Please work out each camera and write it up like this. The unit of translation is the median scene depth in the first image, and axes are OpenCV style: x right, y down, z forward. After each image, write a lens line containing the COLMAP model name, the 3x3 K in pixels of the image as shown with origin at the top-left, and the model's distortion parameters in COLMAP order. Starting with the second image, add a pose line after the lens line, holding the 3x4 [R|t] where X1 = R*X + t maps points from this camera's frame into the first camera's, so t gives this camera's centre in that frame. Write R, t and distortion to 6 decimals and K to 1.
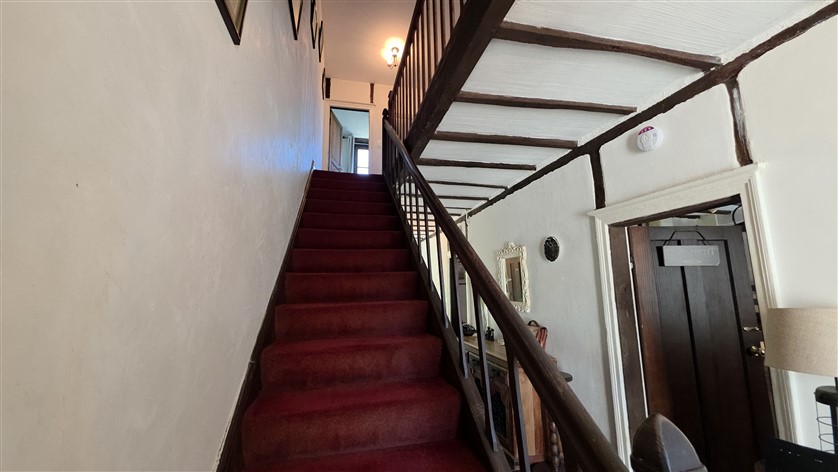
lens RADIAL K [[332.7, 0, 417.8], [0, 332.7, 232.3], [0, 0, 1]] dist [0.018630, -0.010172]
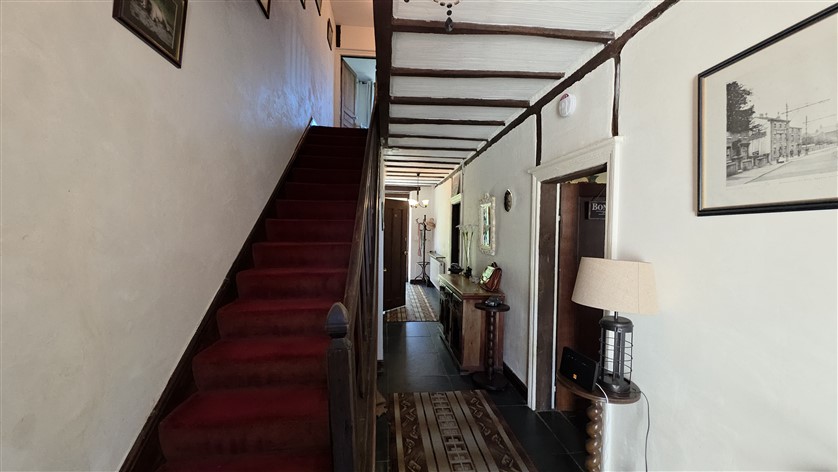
lens RADIAL K [[332.7, 0, 417.8], [0, 332.7, 232.3], [0, 0, 1]] dist [0.018630, -0.010172]
pose [[0.991011, 0.027652, -0.130893, 0.311538], [-0.004290, 0.984470, 0.175499, -0.050923], [0.133713, -0.173360, 0.975739, -0.183017]]
